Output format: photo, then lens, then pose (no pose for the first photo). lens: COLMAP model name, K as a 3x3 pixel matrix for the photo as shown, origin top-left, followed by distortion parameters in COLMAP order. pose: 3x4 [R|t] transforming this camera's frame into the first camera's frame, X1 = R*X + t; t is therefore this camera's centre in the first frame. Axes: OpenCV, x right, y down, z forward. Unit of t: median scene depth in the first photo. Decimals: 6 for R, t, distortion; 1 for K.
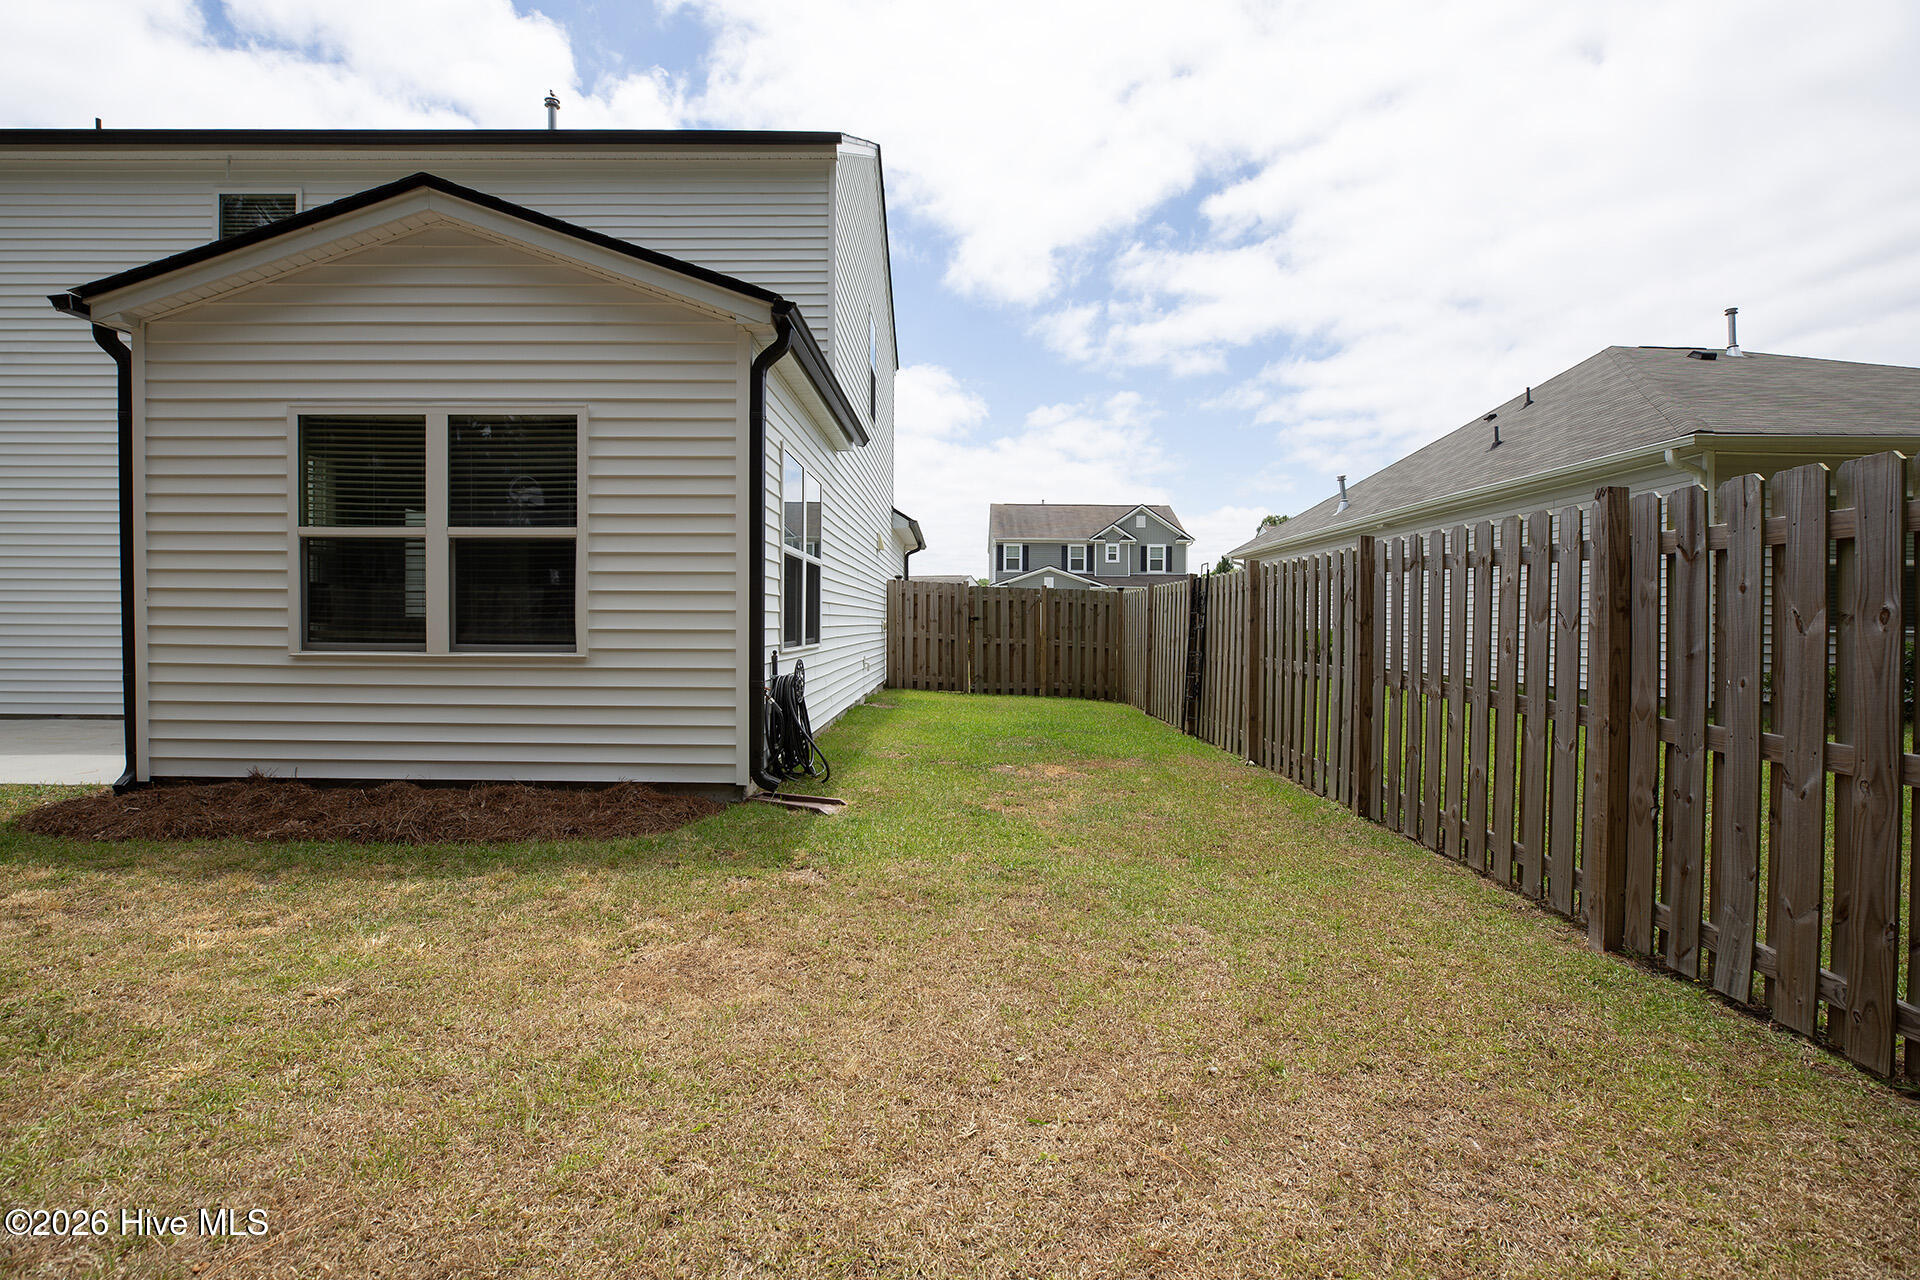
lens RADIAL K [[903.8, 0, 957.9], [0, 903.8, 668.9], [0, 0, 1]] dist [-0.022621, -0.000174]
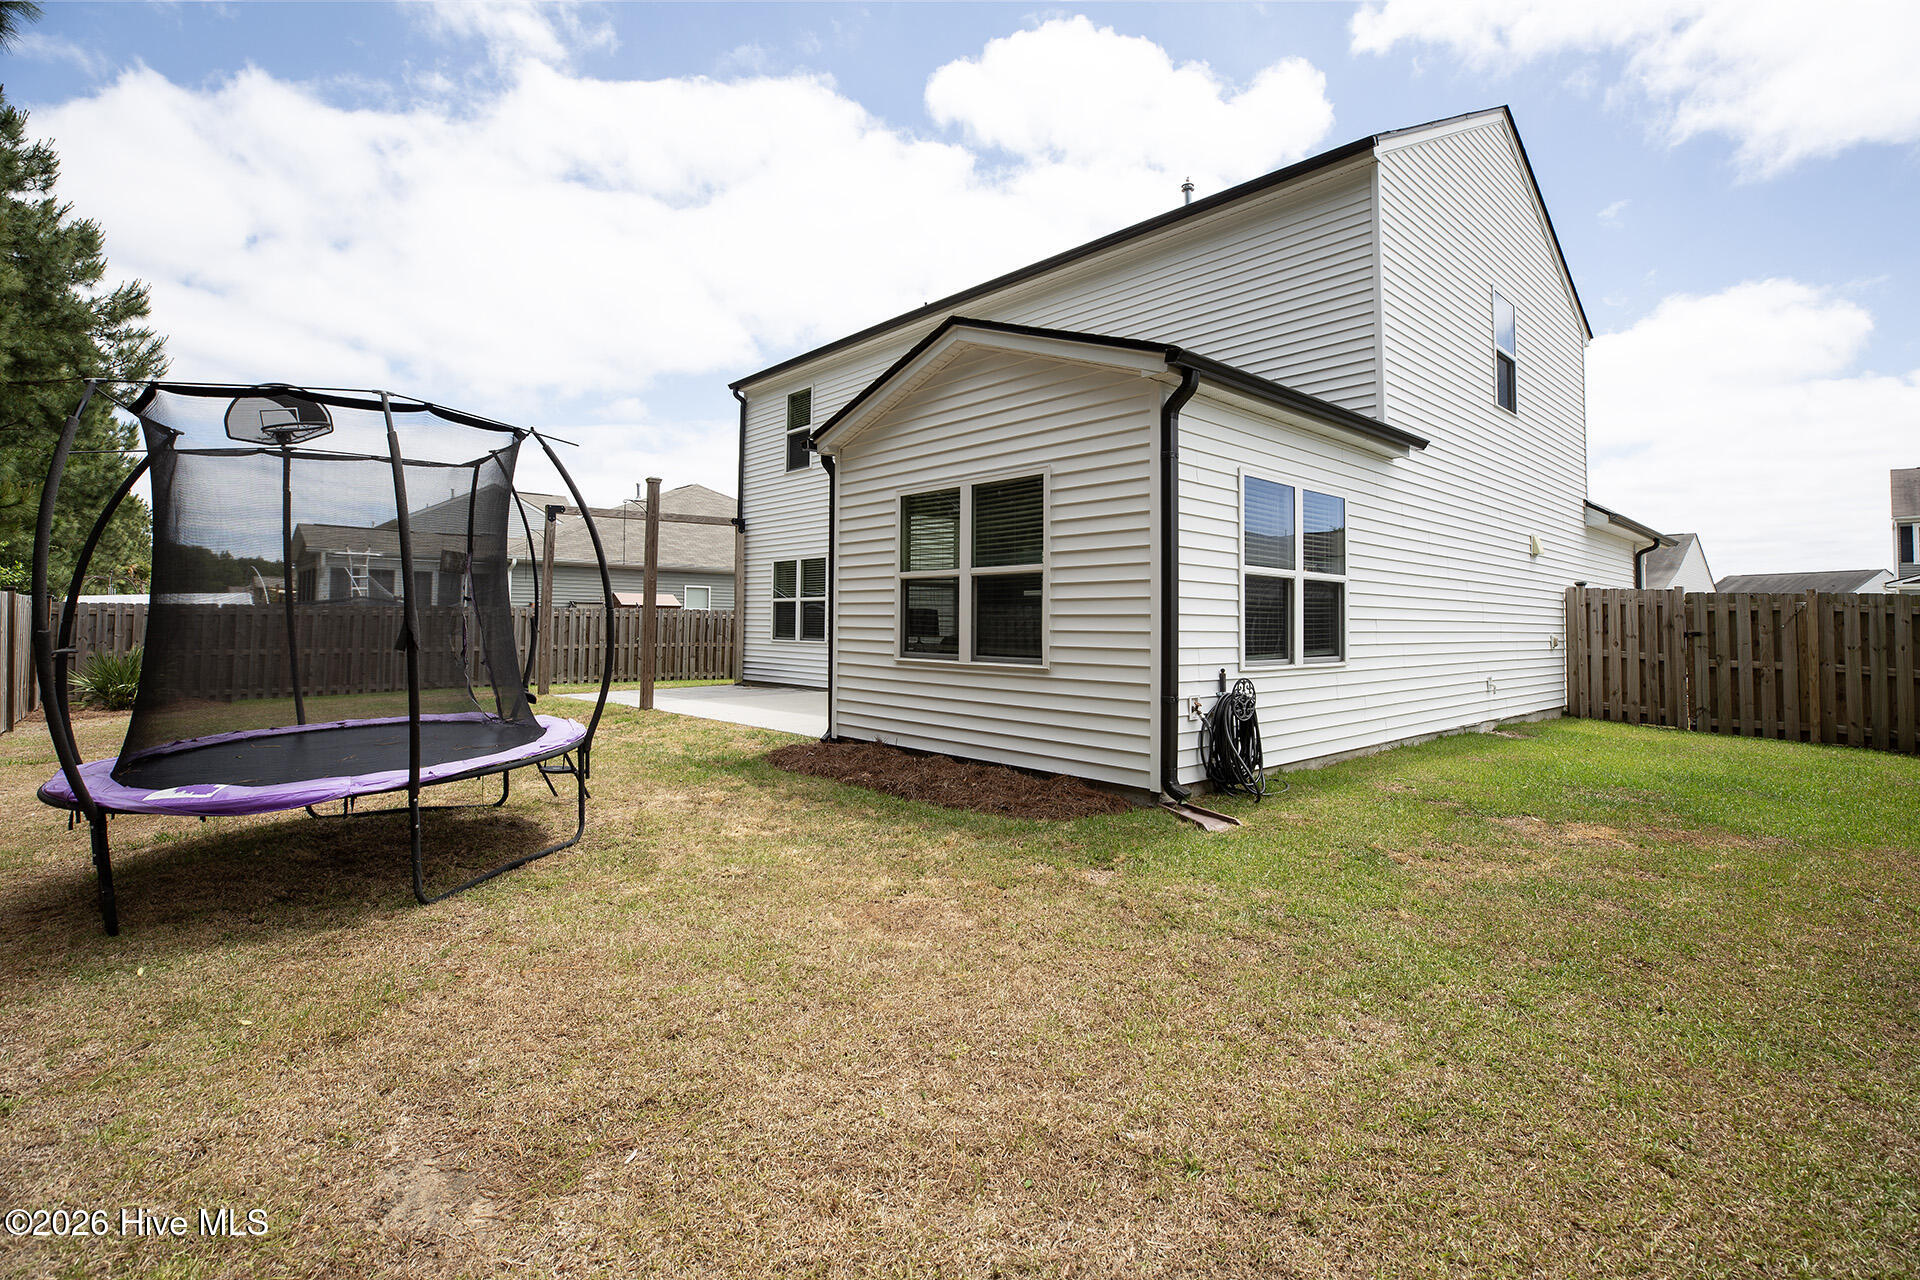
lens RADIAL K [[886.4, 0, 967.3], [0, 886.4, 625.5], [0, 0, 1]] dist [-0.043930, 0.014373]
pose [[0.673502, -0.001074, -0.739184, 0.399213], [-0.042298, 0.998304, -0.039990, -0.018914], [0.737974, 0.058199, 0.672315, 0.110391]]
